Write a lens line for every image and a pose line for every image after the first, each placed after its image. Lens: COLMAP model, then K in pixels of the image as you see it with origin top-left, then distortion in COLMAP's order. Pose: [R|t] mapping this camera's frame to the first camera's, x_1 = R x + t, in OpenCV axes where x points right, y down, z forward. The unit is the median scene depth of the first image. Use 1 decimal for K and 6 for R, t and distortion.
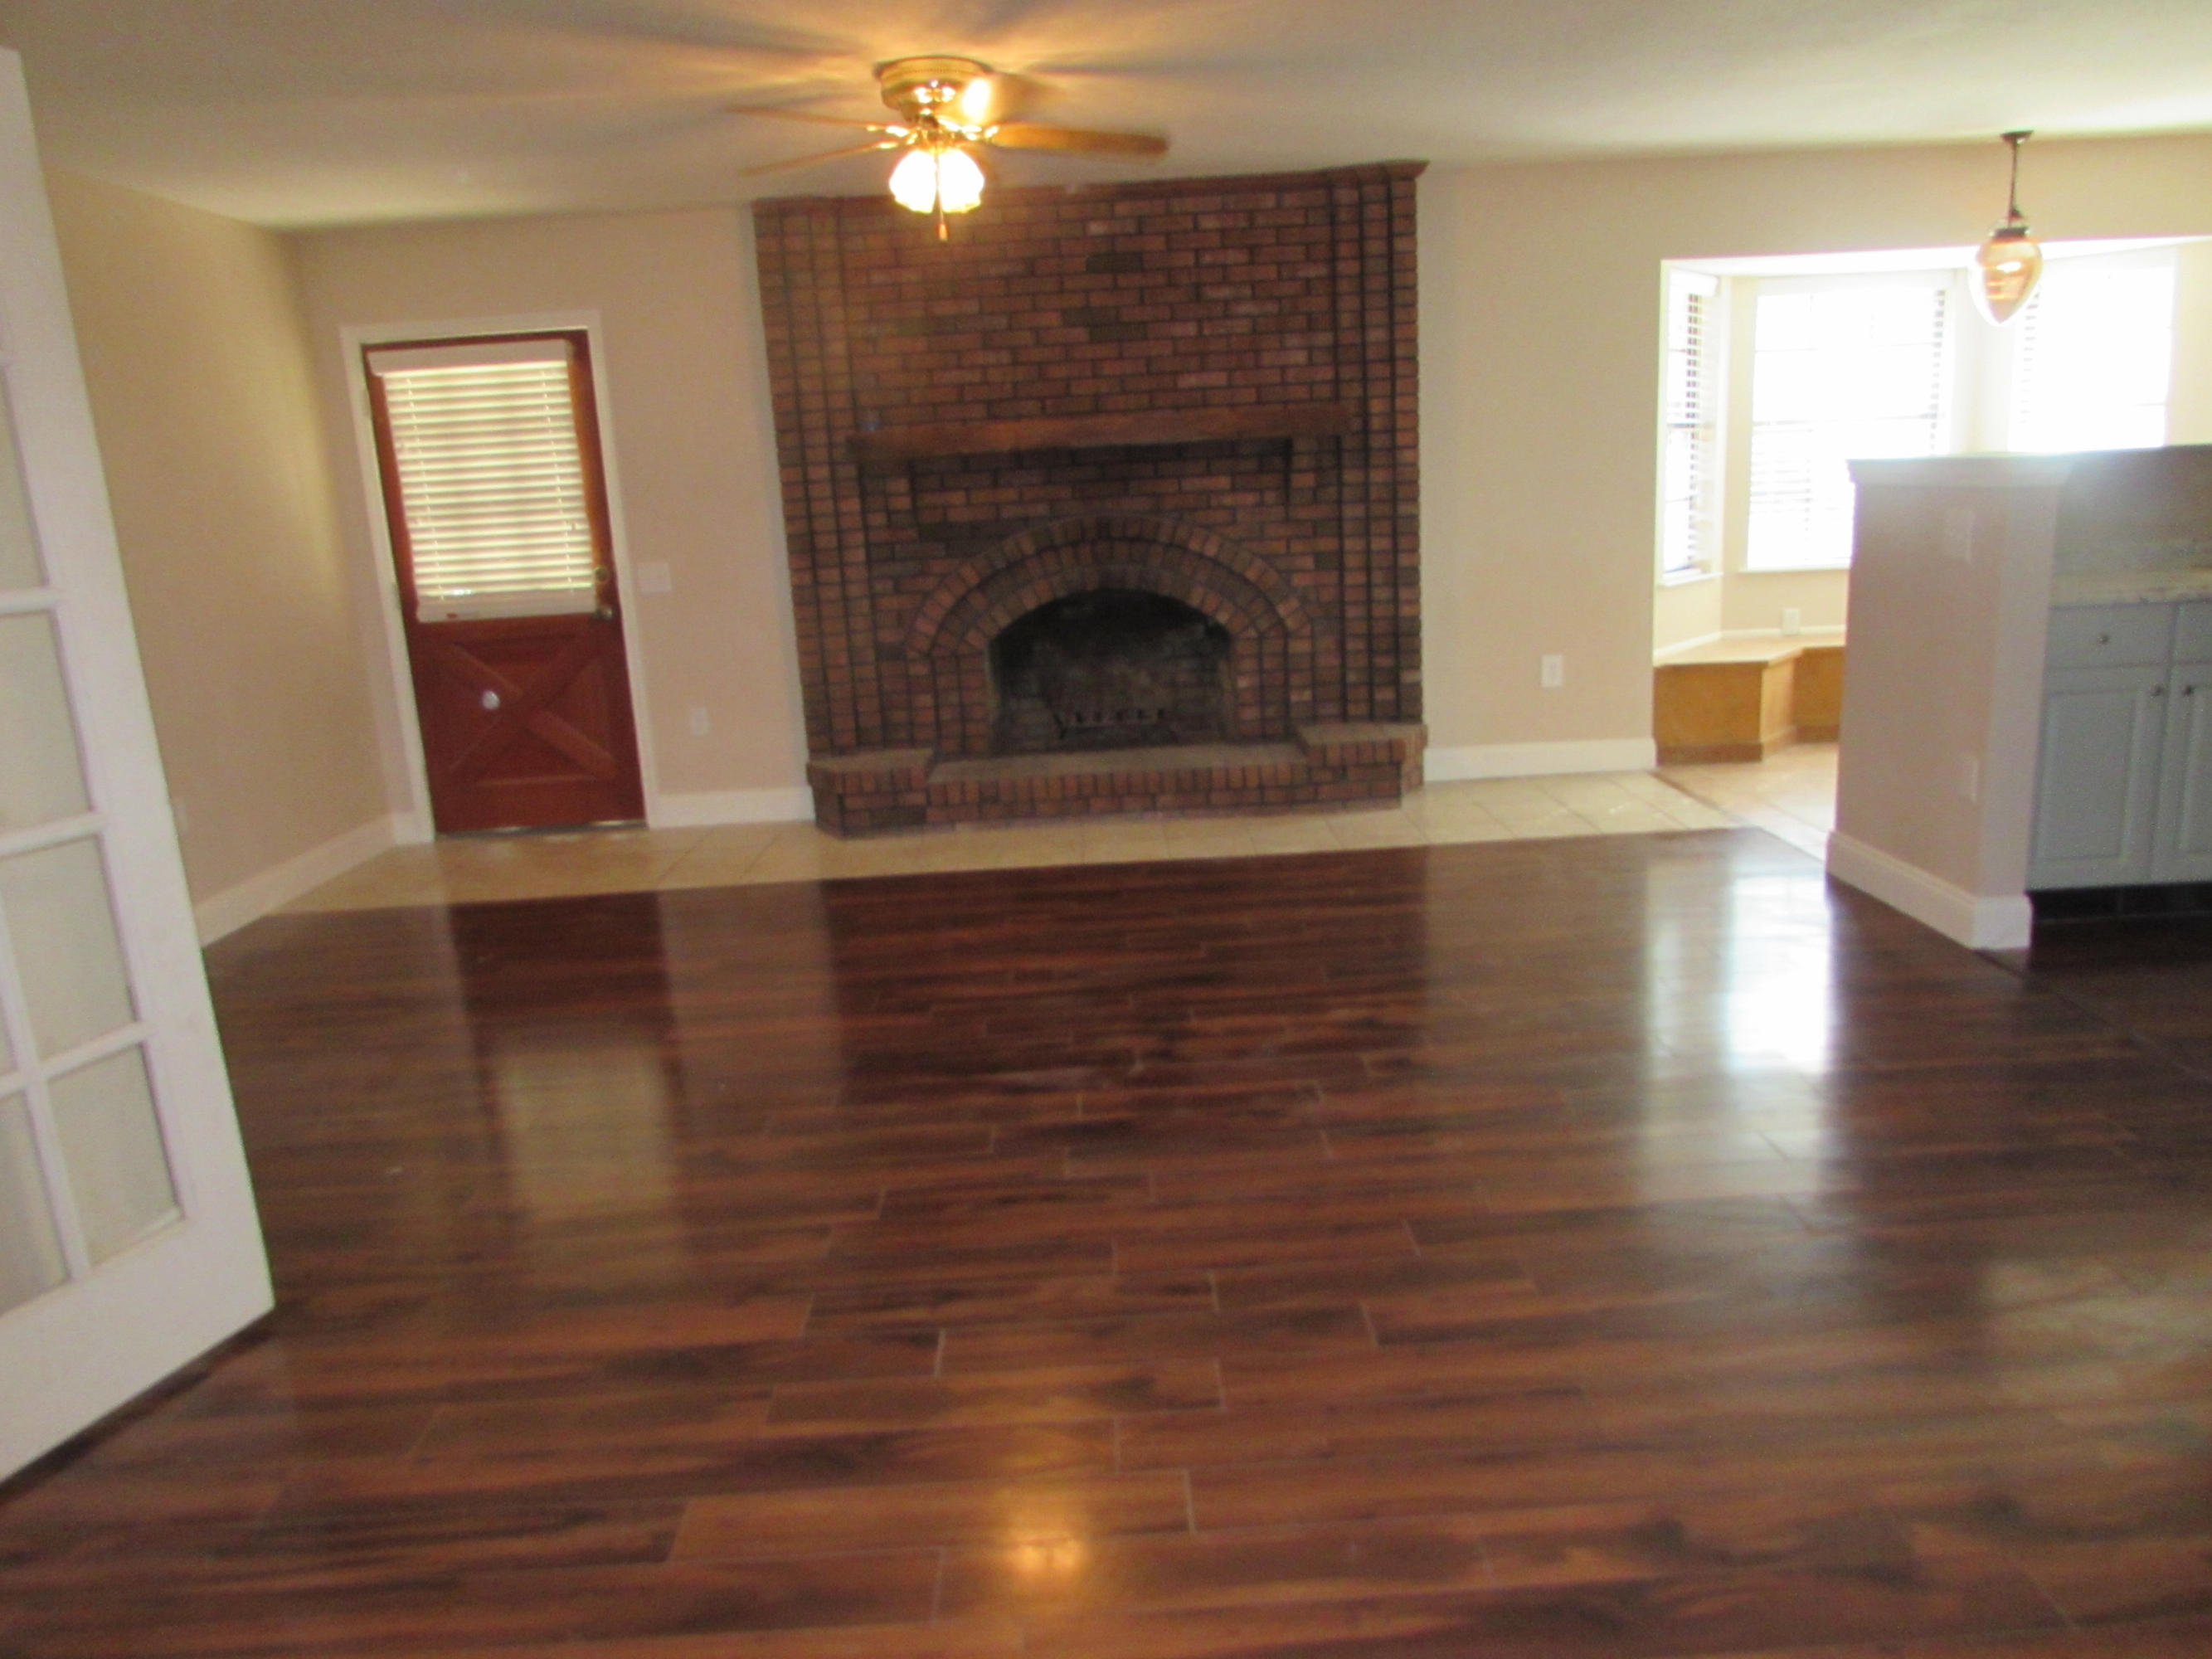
lens RADIAL K [[1568.0, 0, 1103.4], [0, 1568.0, 827.7], [0, 0, 1]] dist [-0.033246, 0.013583]
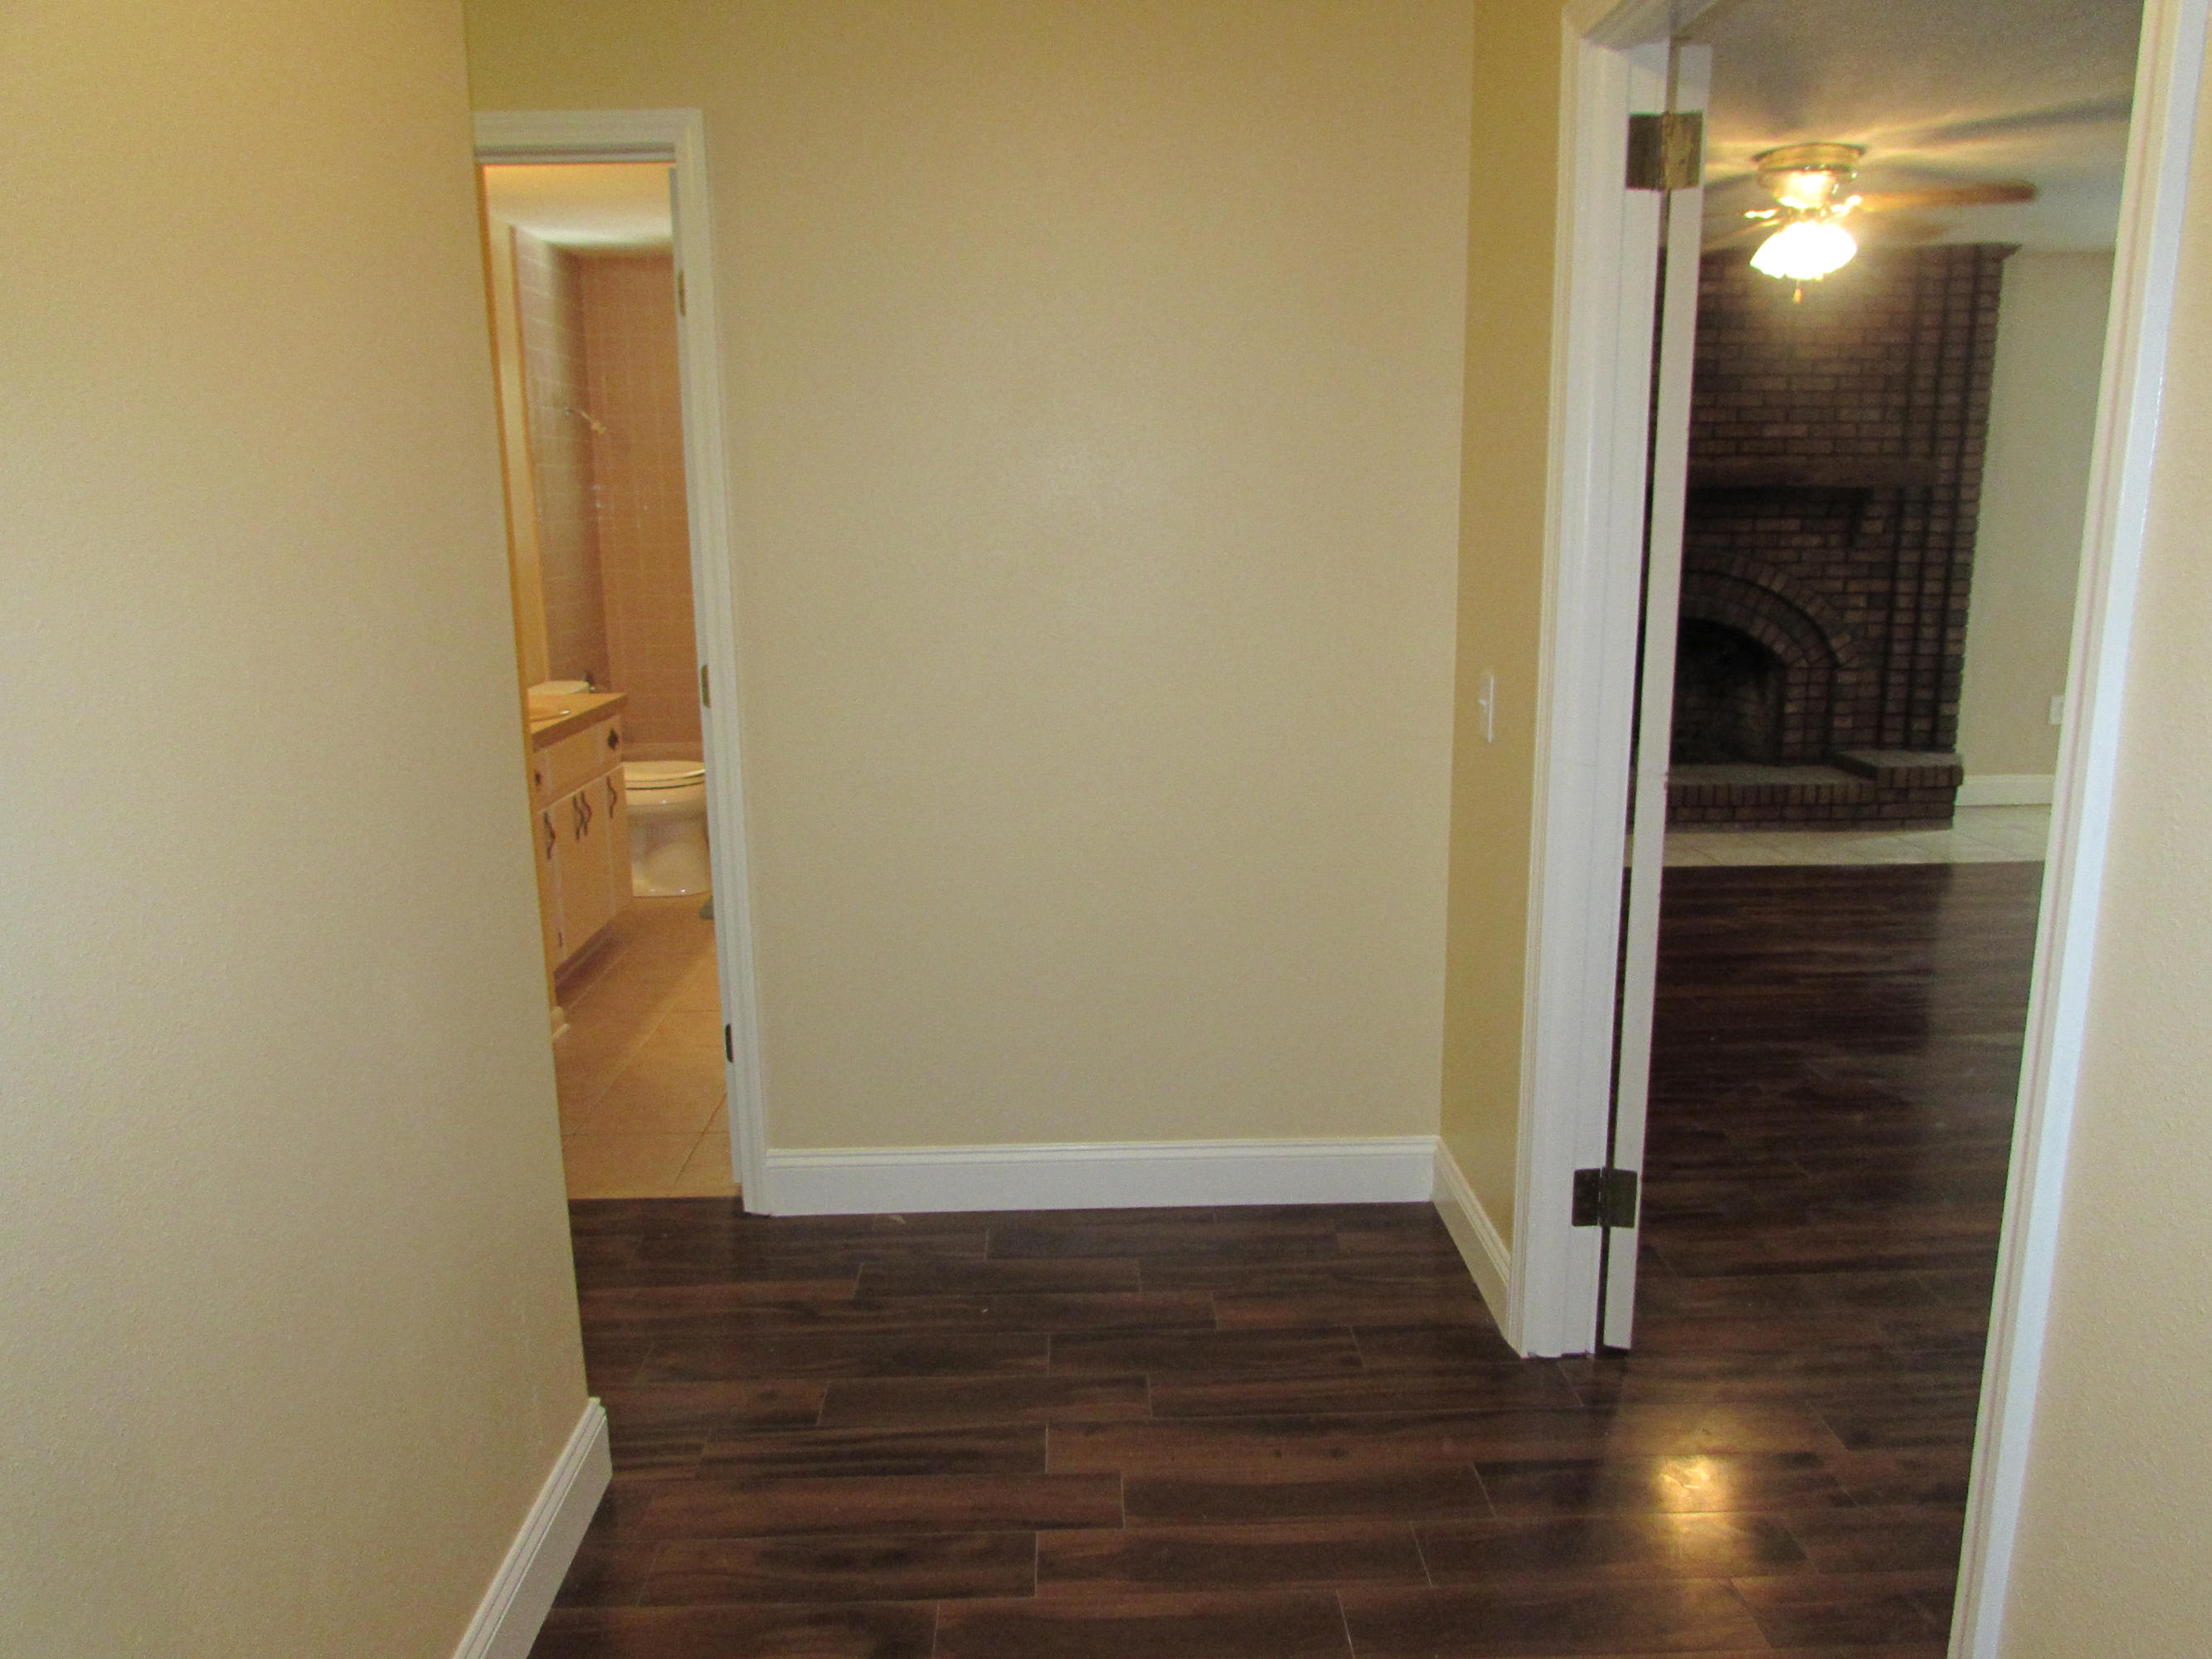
lens RADIAL K [[1568.0, 0, 1110.5], [0, 1568.0, 835.2], [0, 0, 1]] dist [-0.033246, 0.013583]
pose [[0.998770, 0.039342, 0.030183, -0.425518], [-0.038981, 0.999163, -0.012440, 0.028462], [-0.030648, 0.011249, 0.999467, -0.071368]]
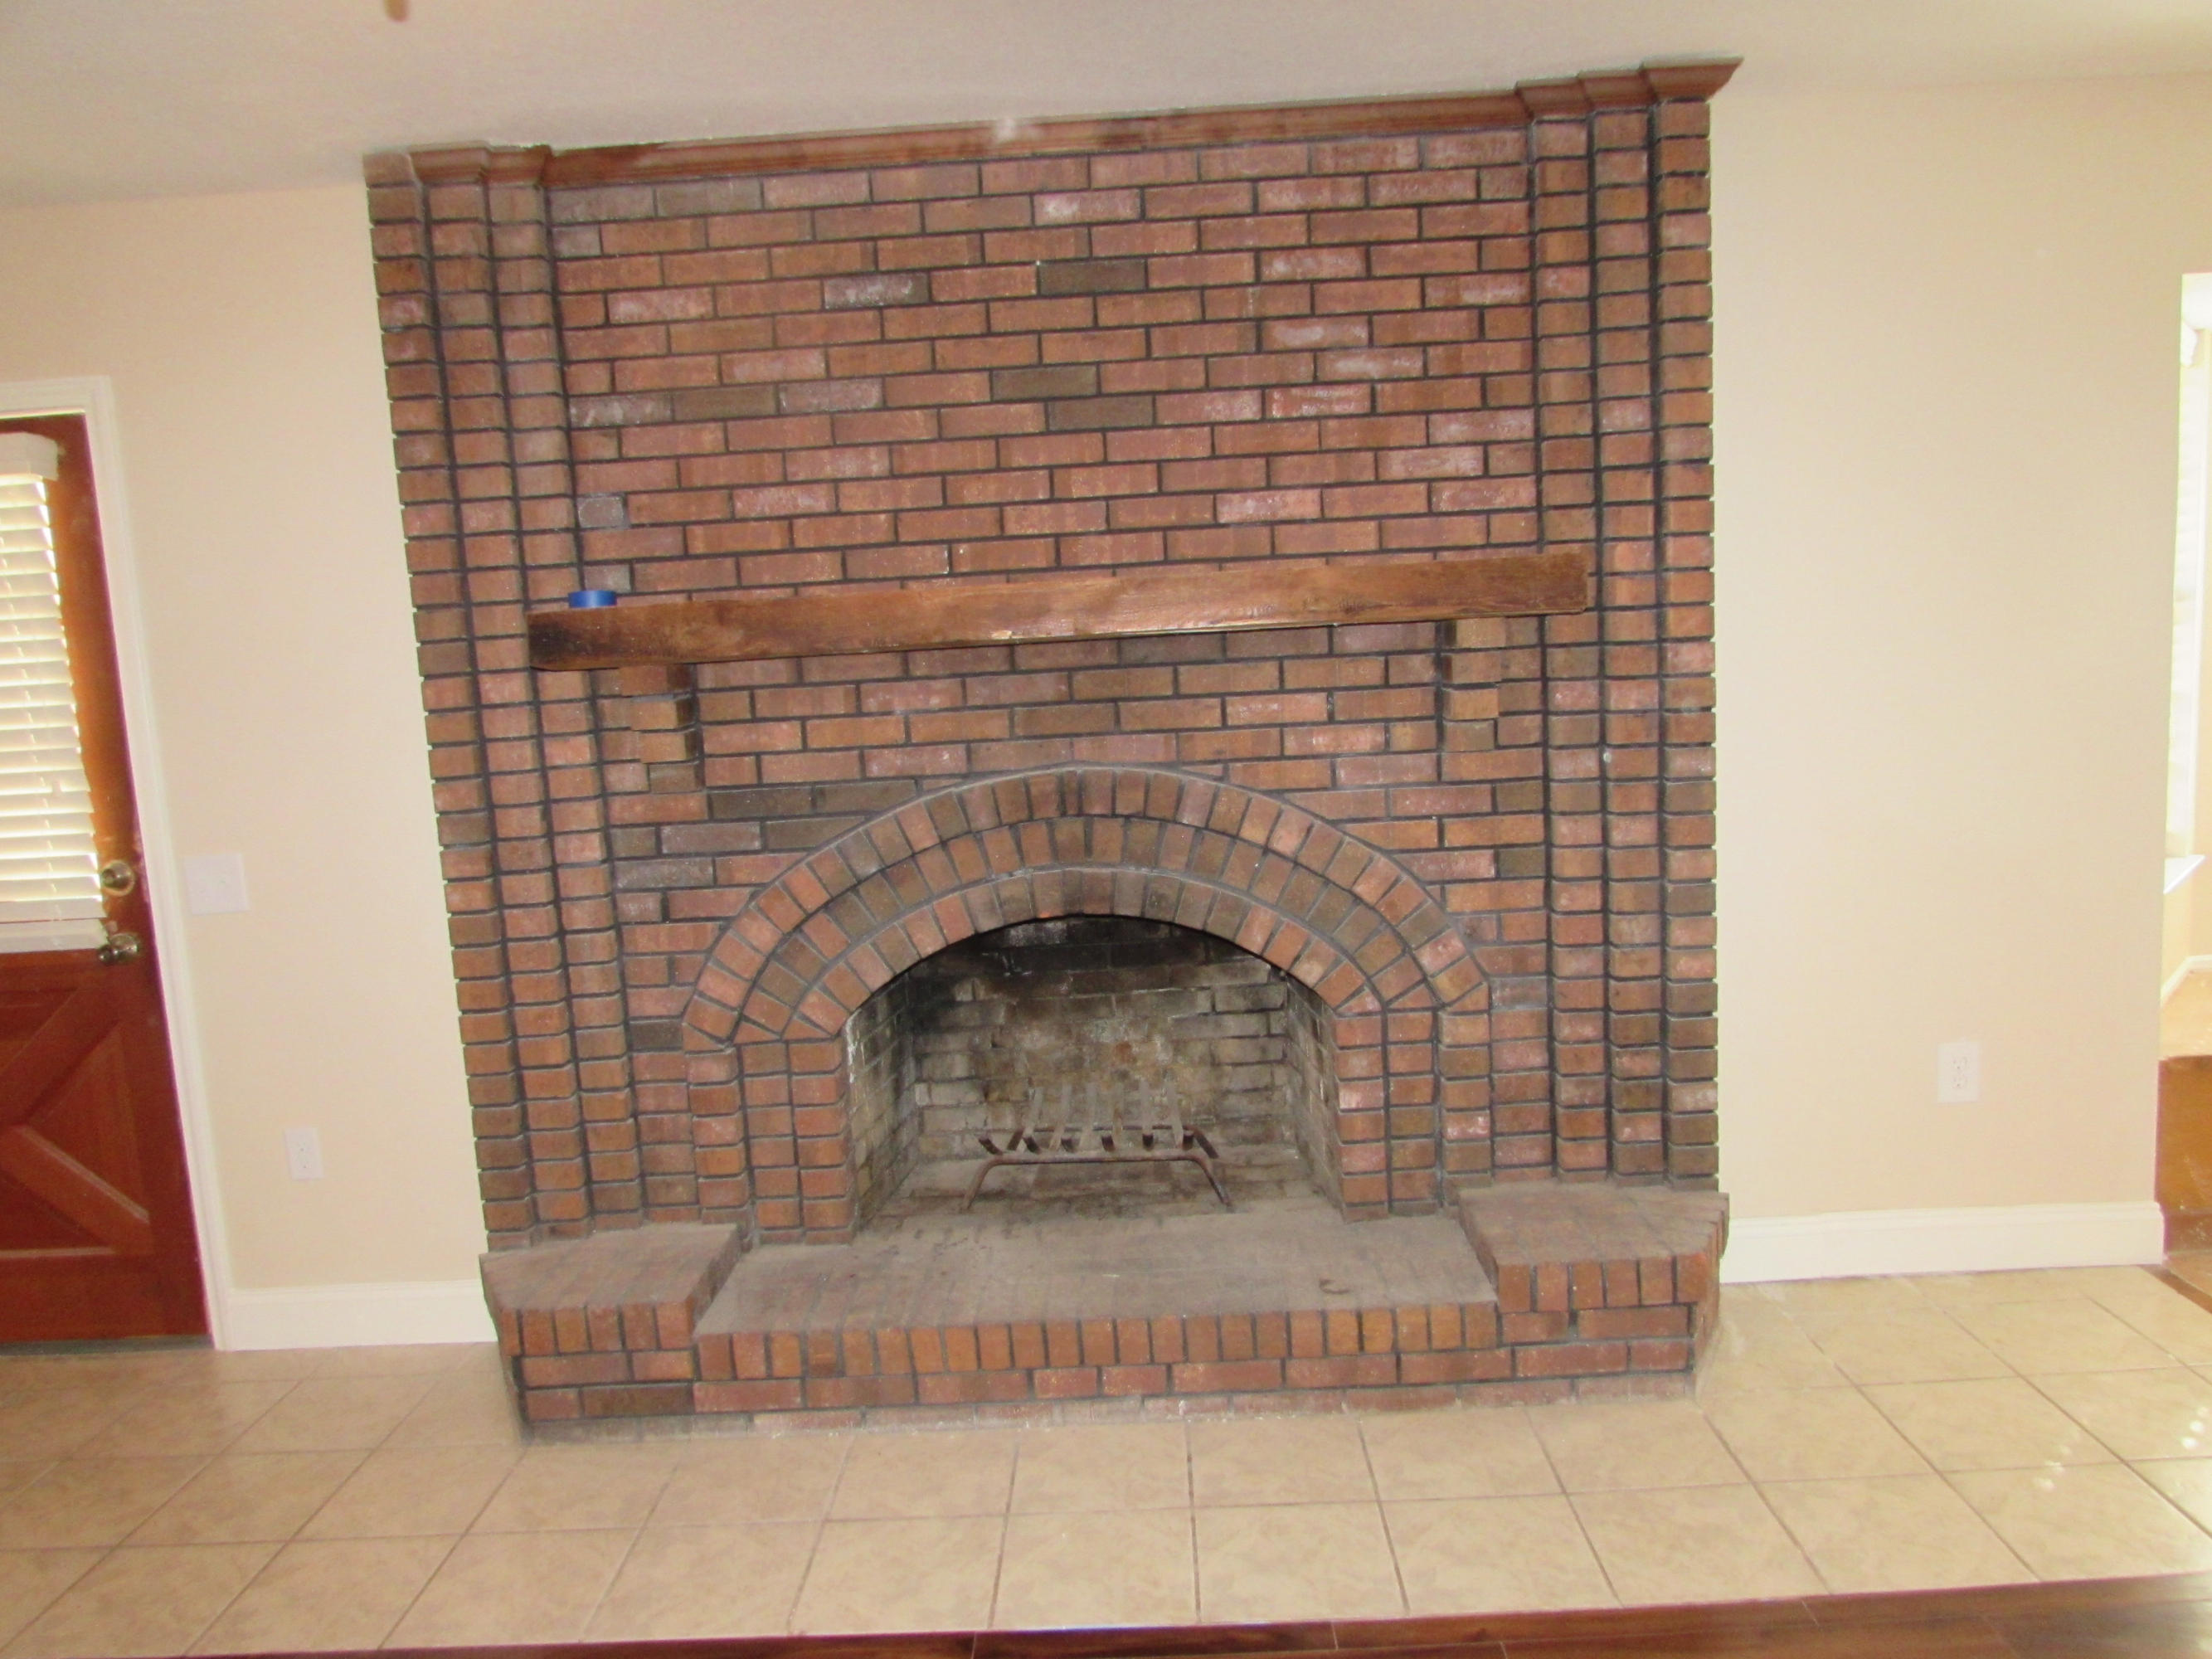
lens RADIAL K [[1568.0, 0, 1101.3], [0, 1568.0, 833.4], [0, 0, 1]] dist [-0.033246, 0.013583]
pose [[0.999447, 0.004333, -0.032956, 0.026249], [-0.007602, 0.994987, -0.099713, -0.130127], [0.032359, 0.099909, 0.994470, 0.504152]]
